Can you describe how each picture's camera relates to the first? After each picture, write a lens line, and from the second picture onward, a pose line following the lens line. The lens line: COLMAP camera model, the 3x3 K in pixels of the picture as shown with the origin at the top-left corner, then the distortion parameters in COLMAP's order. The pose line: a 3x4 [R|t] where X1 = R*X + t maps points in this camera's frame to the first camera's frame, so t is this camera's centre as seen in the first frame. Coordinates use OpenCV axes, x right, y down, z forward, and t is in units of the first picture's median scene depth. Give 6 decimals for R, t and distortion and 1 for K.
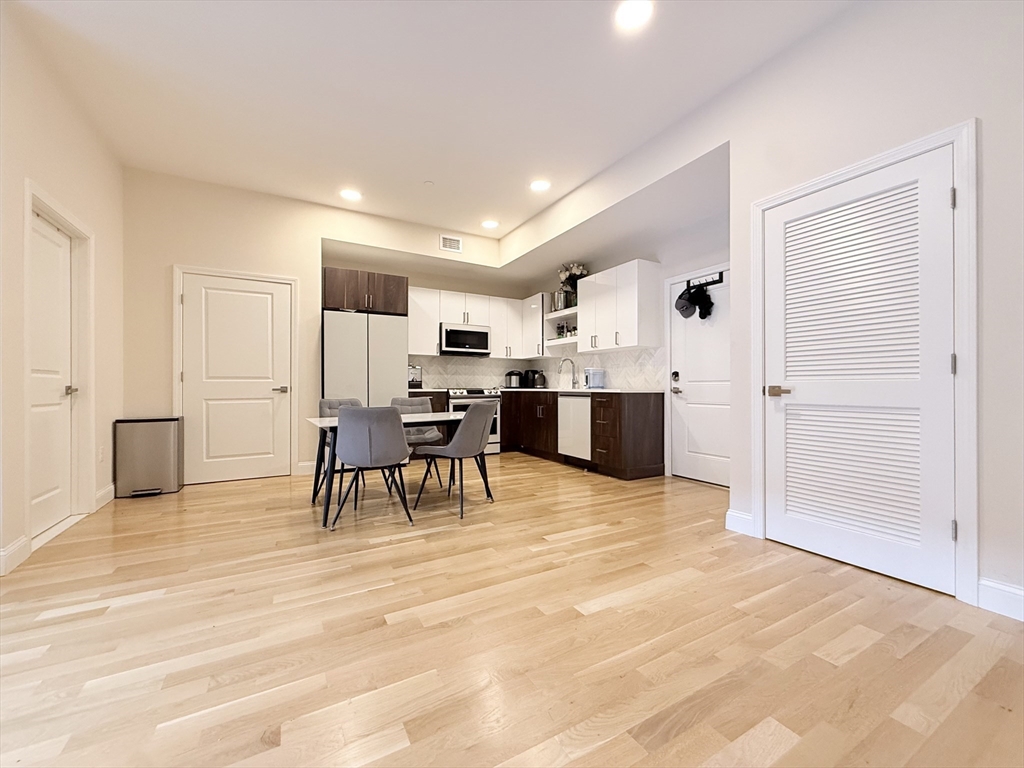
lens RADIAL K [[407.5, 0, 508.9], [0, 407.5, 384.1], [0, 0, 1]] dist [-0.000390, 0.000280]
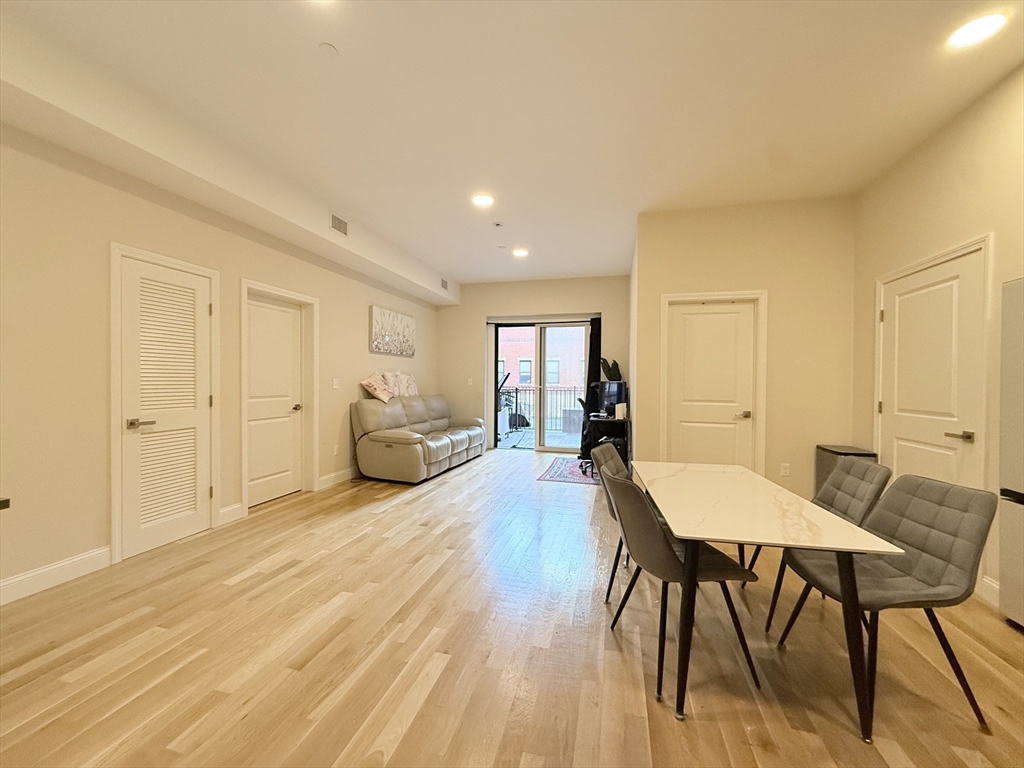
lens RADIAL K [[407.5, 0, 508.9], [0, 407.5, 384.1], [0, 0, 1]] dist [-0.000390, 0.000280]
pose [[-0.690545, 0.000759, -0.723289, 0.313783], [-0.004779, 0.999973, 0.005612, -0.061407], [0.723274, 0.007332, -0.690522, 0.927353]]
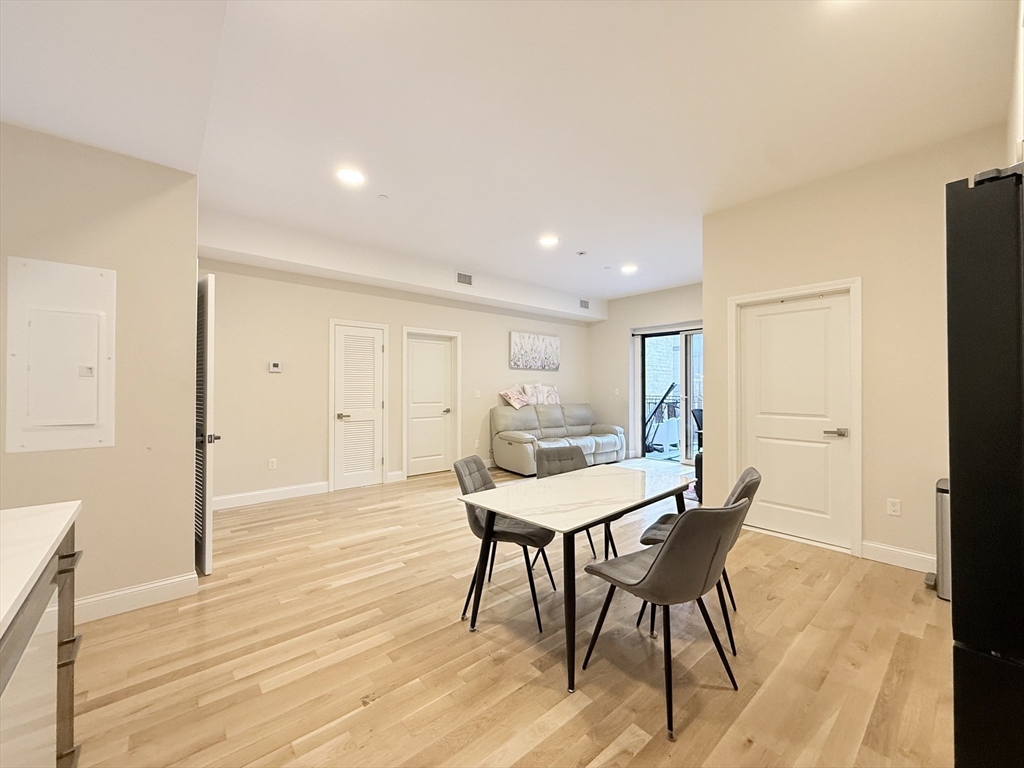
lens RADIAL K [[407.5, 0, 508.9], [0, 407.5, 384.1], [0, 0, 1]] dist [-0.000390, 0.000280]
pose [[-0.980127, -0.003858, -0.198331, 0.016775], [-0.000741, 0.999875, -0.015789, -0.066162], [0.198368, -0.015328, -0.980008, 1.293109]]
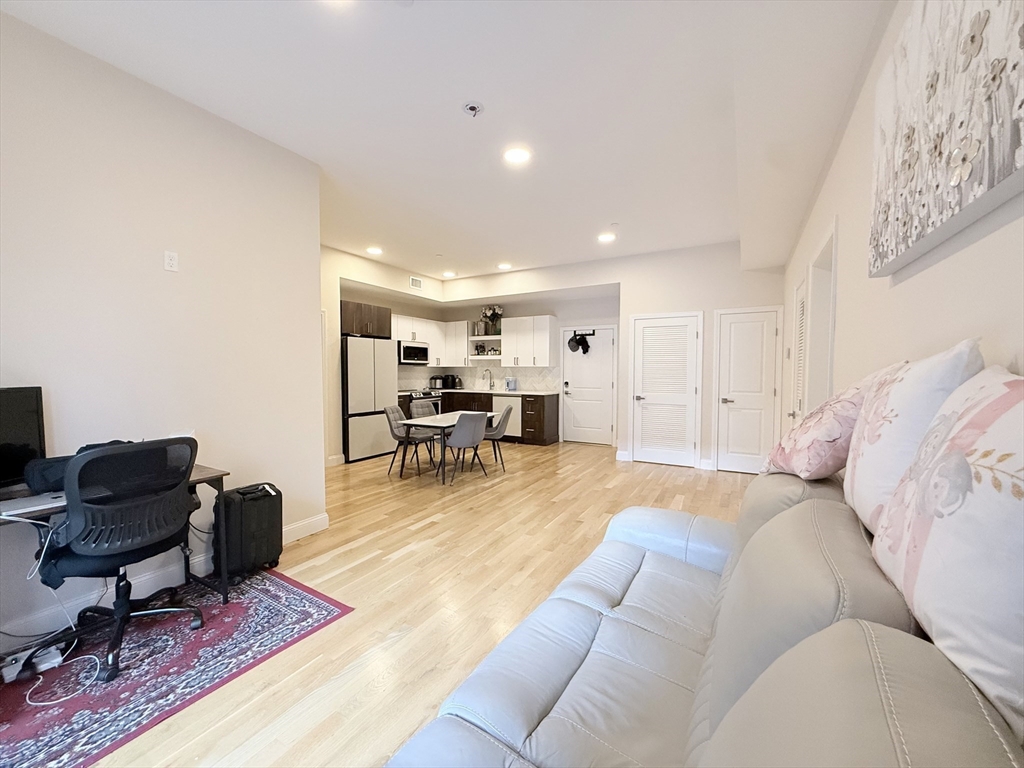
lens RADIAL K [[407.5, 0, 508.9], [0, 407.5, 384.1], [0, 0, 1]] dist [-0.000390, 0.000280]
pose [[0.858835, -0.014412, 0.512049, -0.686779], [-0.006672, 0.999205, 0.039314, -0.086741], [-0.512208, -0.037181, 0.858056, -0.366038]]
